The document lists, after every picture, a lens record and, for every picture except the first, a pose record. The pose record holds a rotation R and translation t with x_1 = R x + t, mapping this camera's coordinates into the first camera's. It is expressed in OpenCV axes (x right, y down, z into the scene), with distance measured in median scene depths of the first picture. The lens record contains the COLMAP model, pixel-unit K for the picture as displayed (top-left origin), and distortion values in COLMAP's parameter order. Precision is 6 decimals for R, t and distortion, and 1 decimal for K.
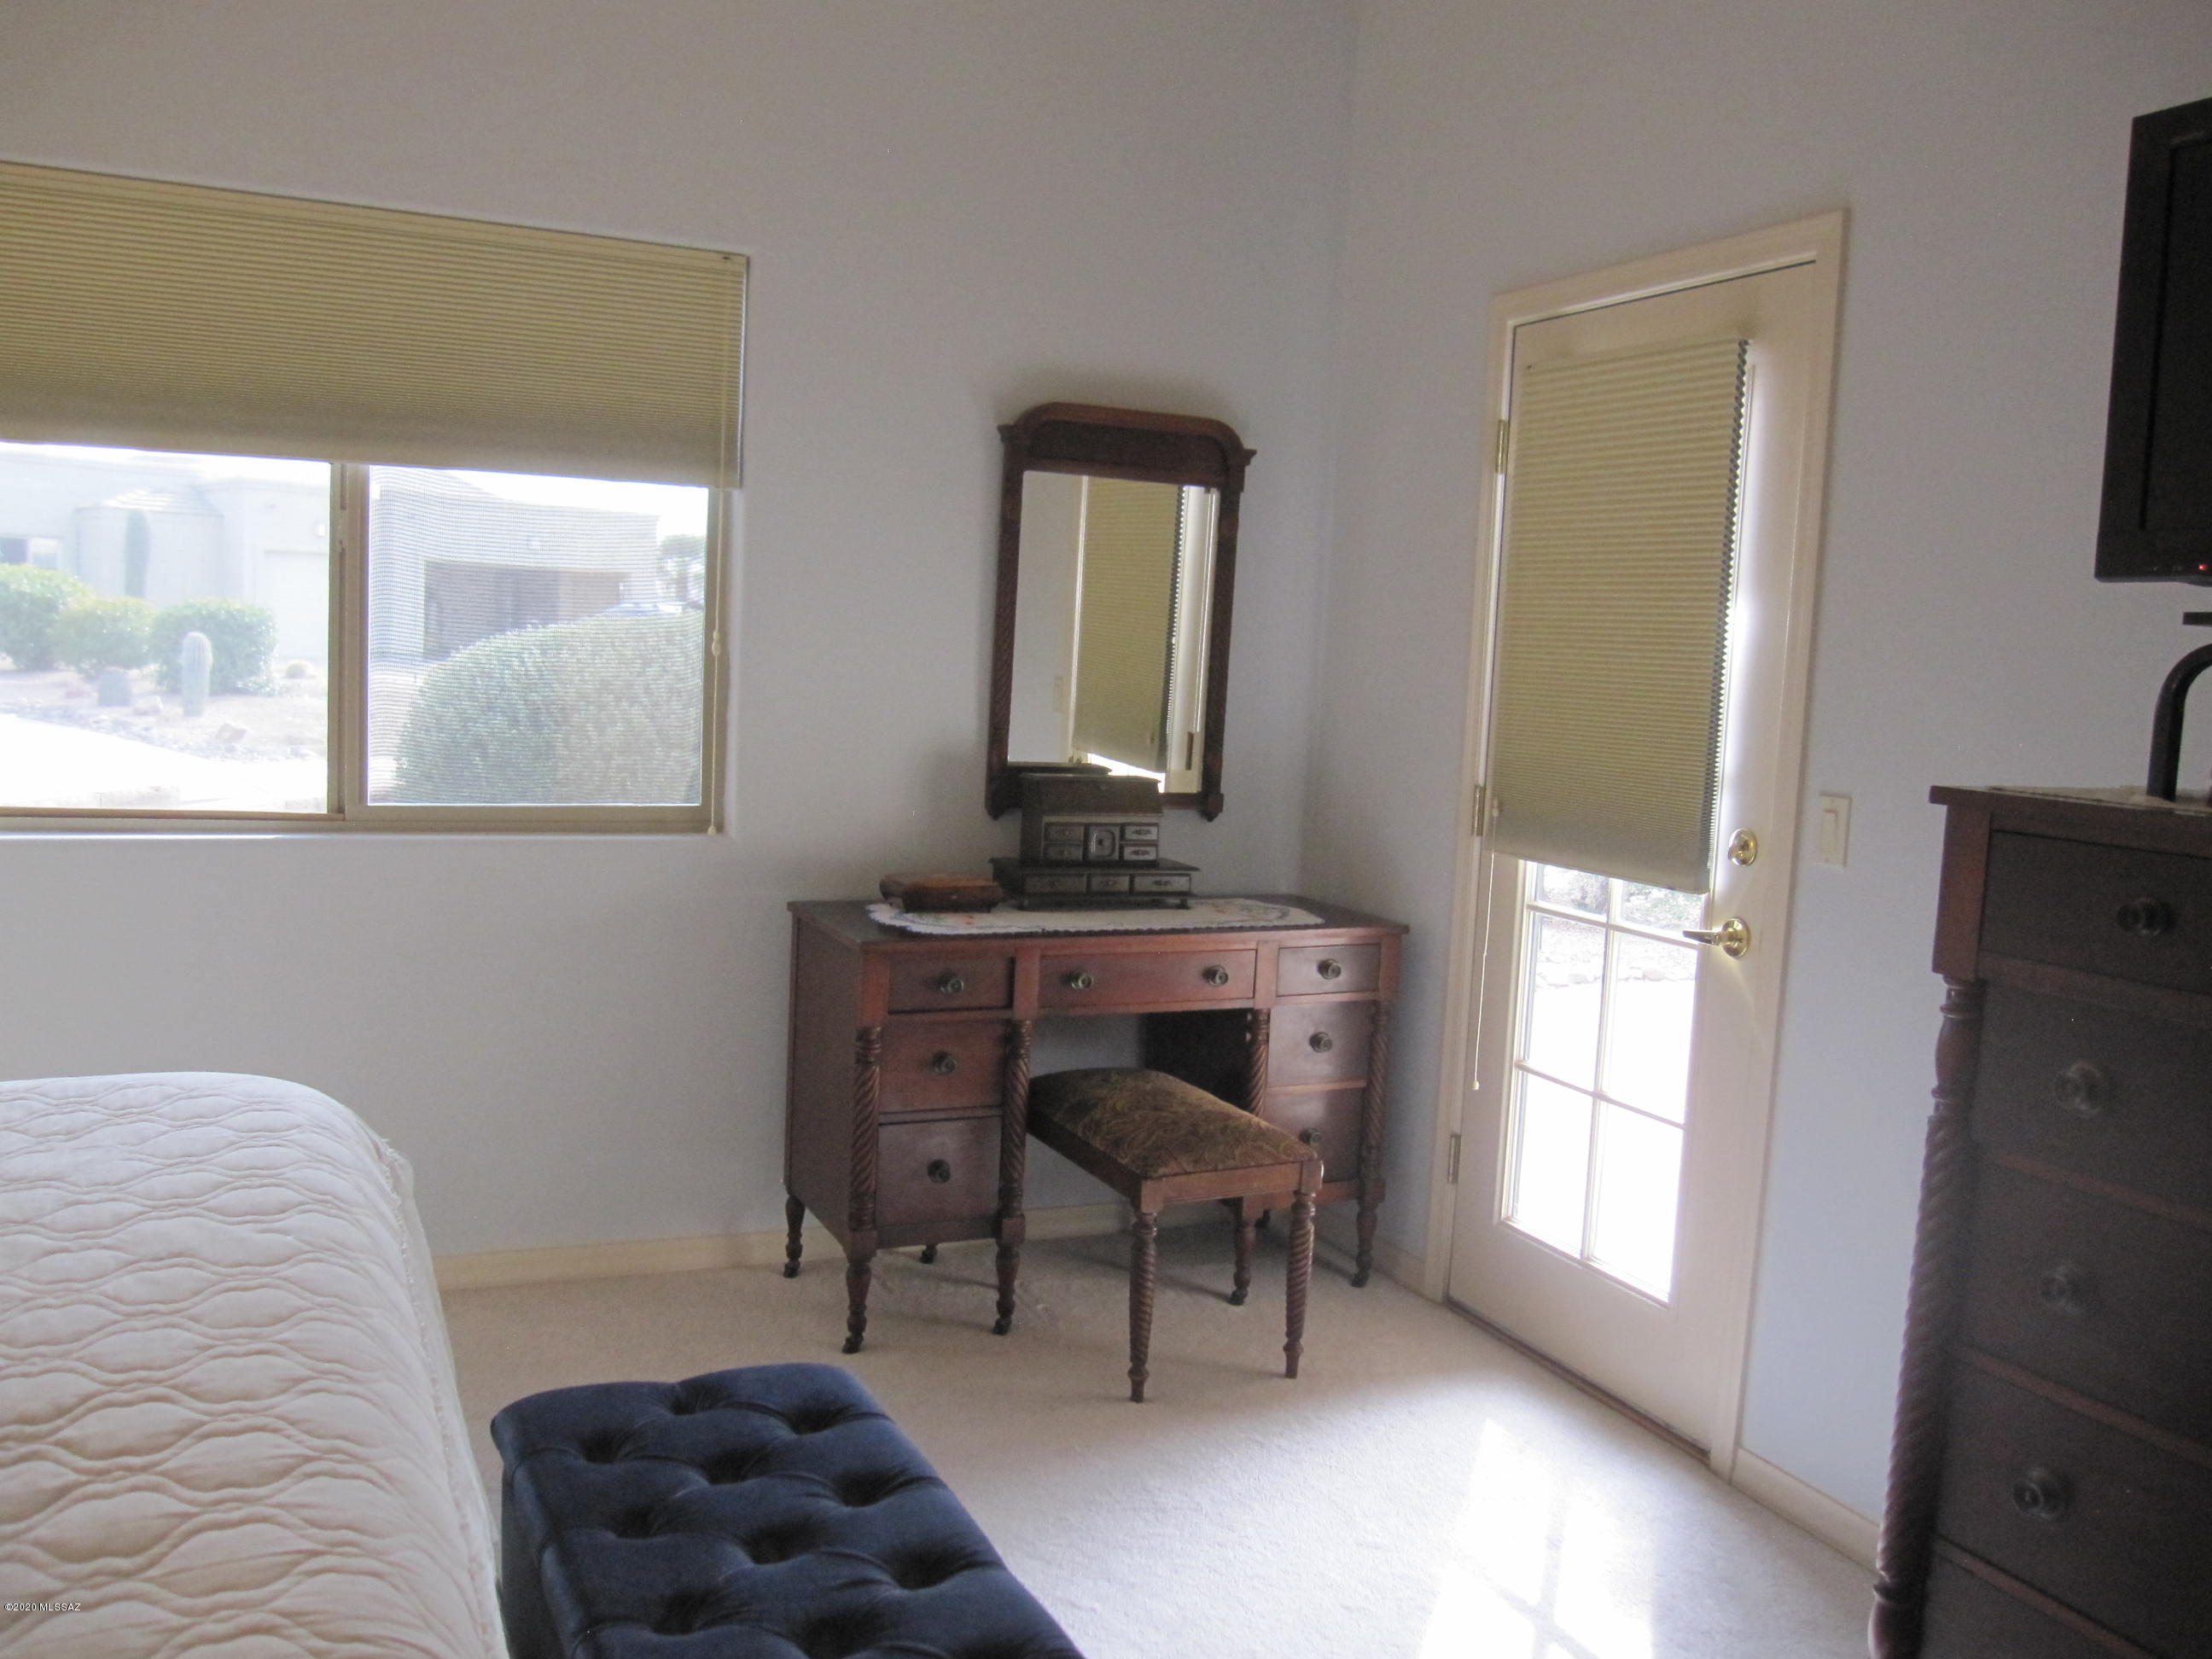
lens RADIAL K [[1825.9, 0, 1104.7], [0, 1825.9, 837.2], [0, 0, 1]] dist [-0.070222, 0.040982]
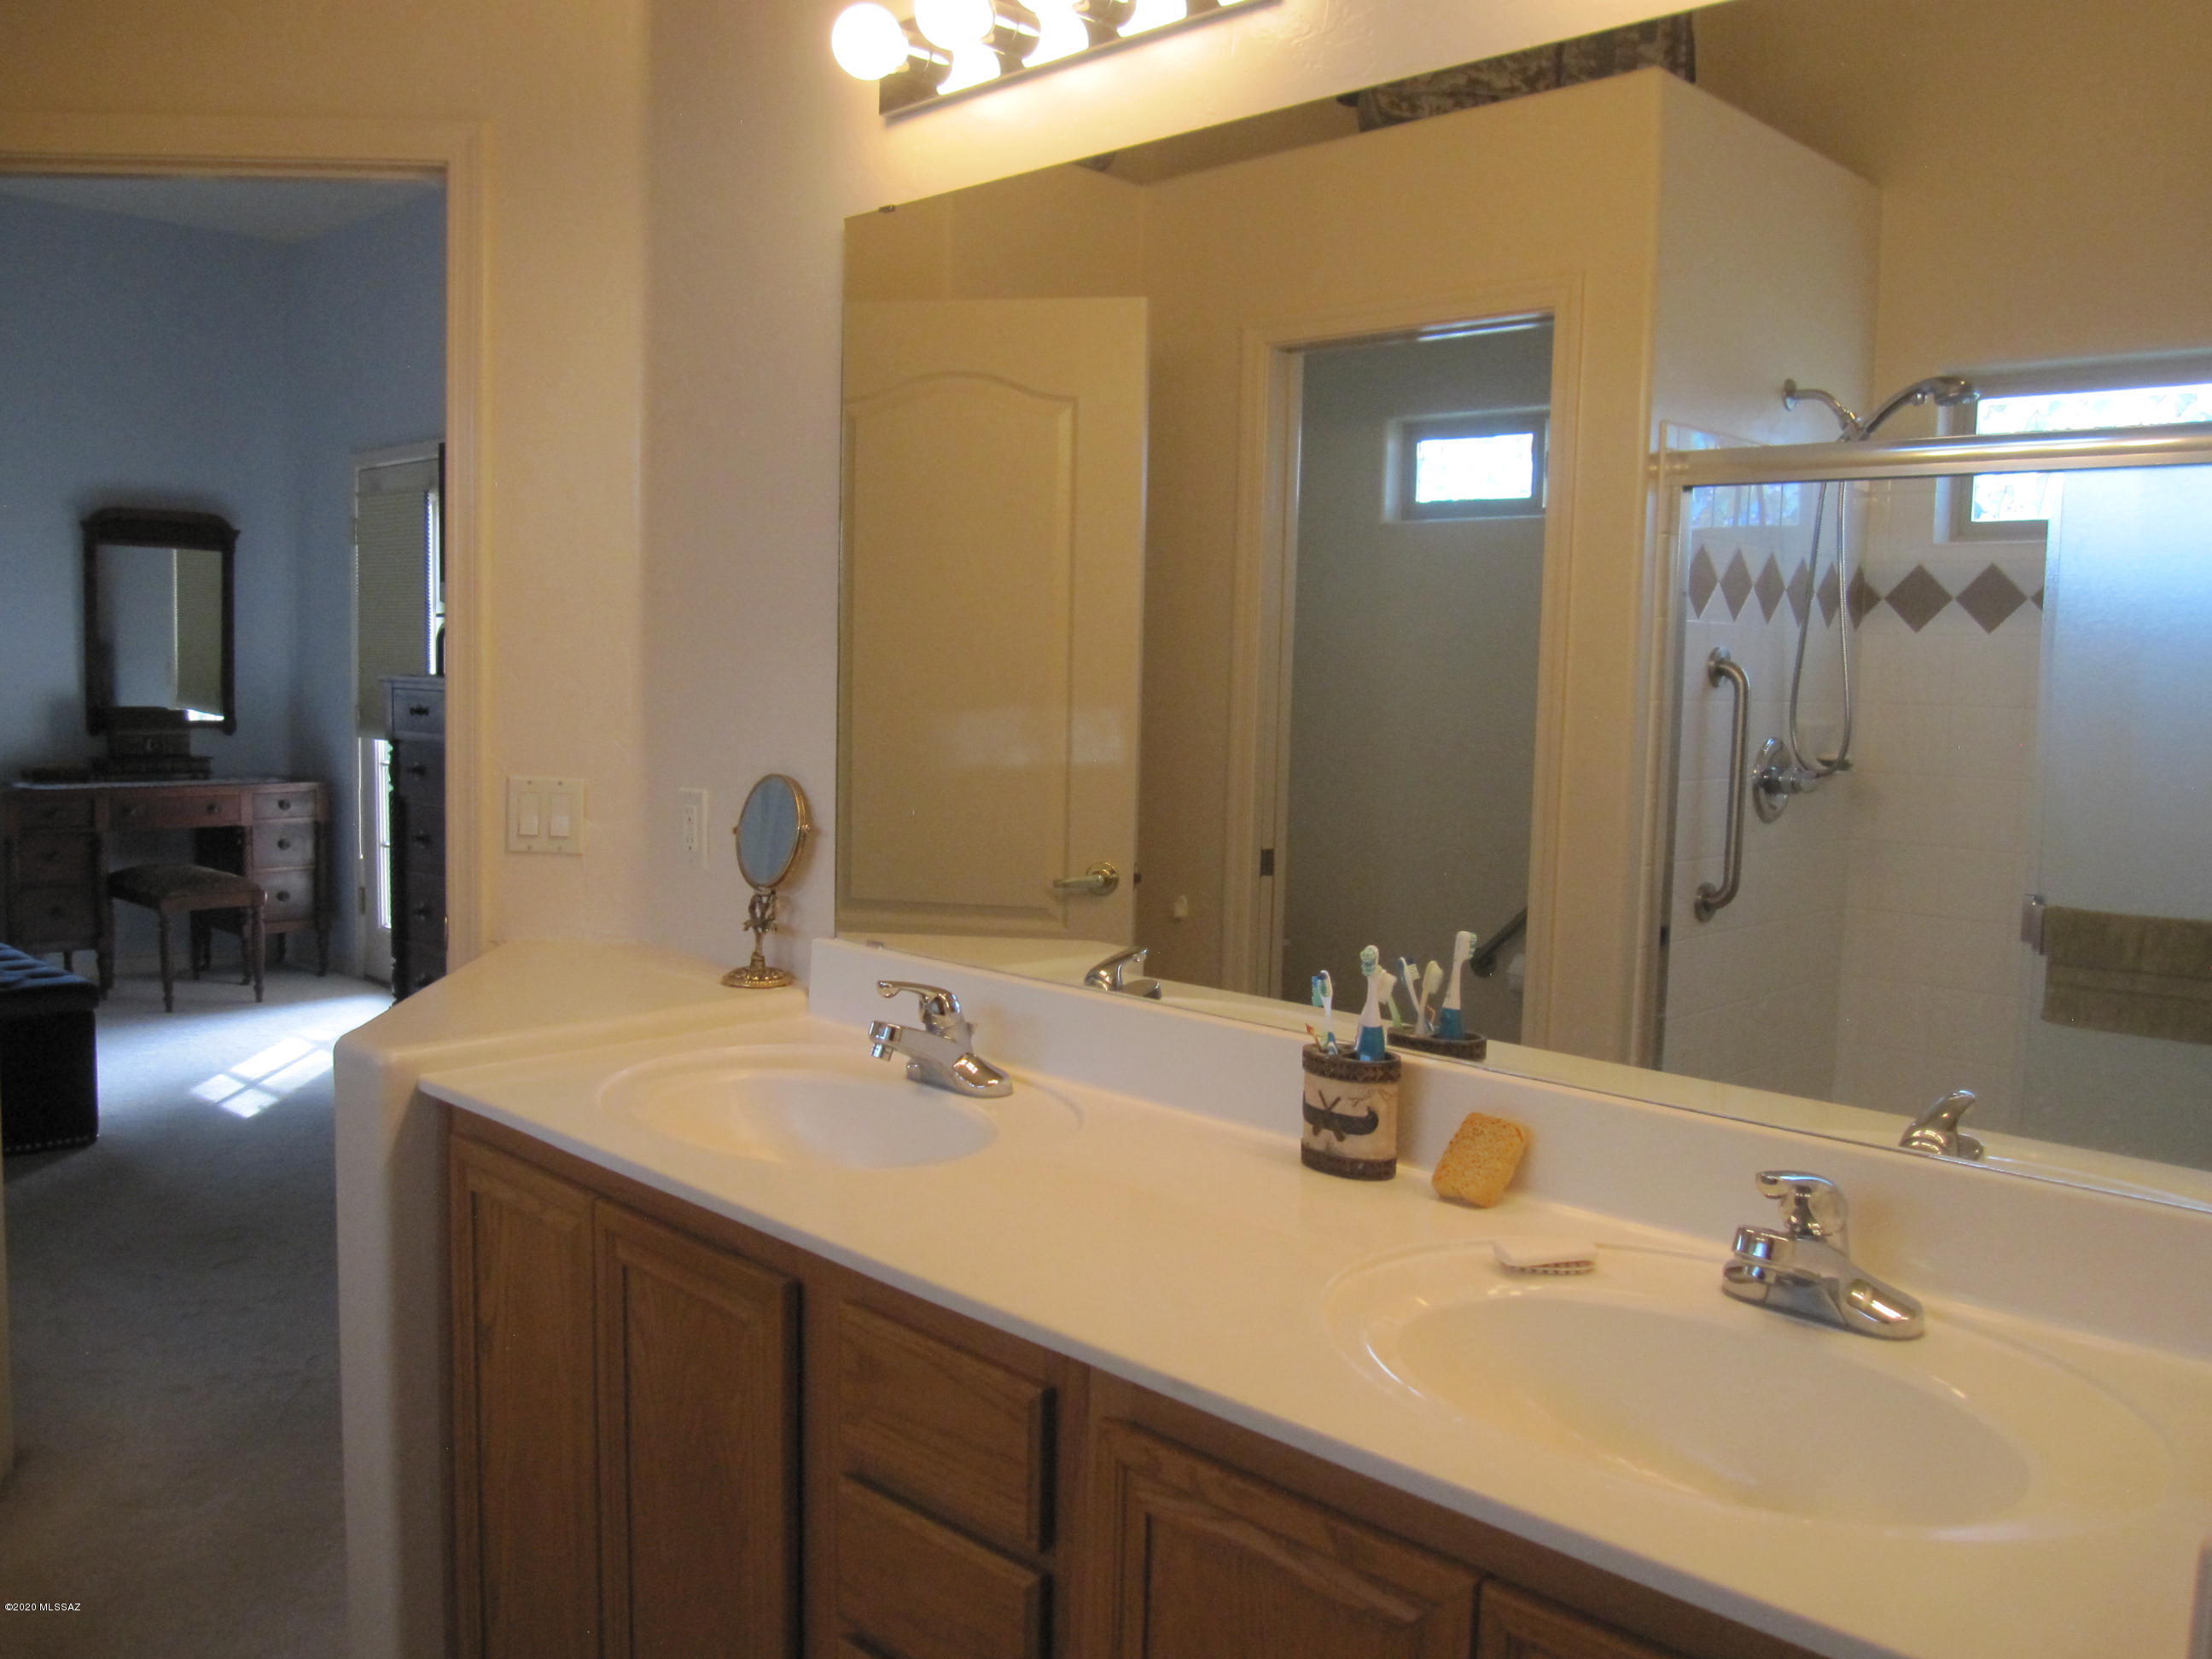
lens RADIAL K [[1825.9, 0, 1104.7], [0, 1825.9, 837.2], [0, 0, 1]] dist [-0.070222, 0.040982]
pose [[0.936382, -0.059171, 0.345958, 0.272512], [0.058671, 0.998206, 0.011927, 0.134448], [-0.346043, 0.009129, 0.938174, -1.072101]]
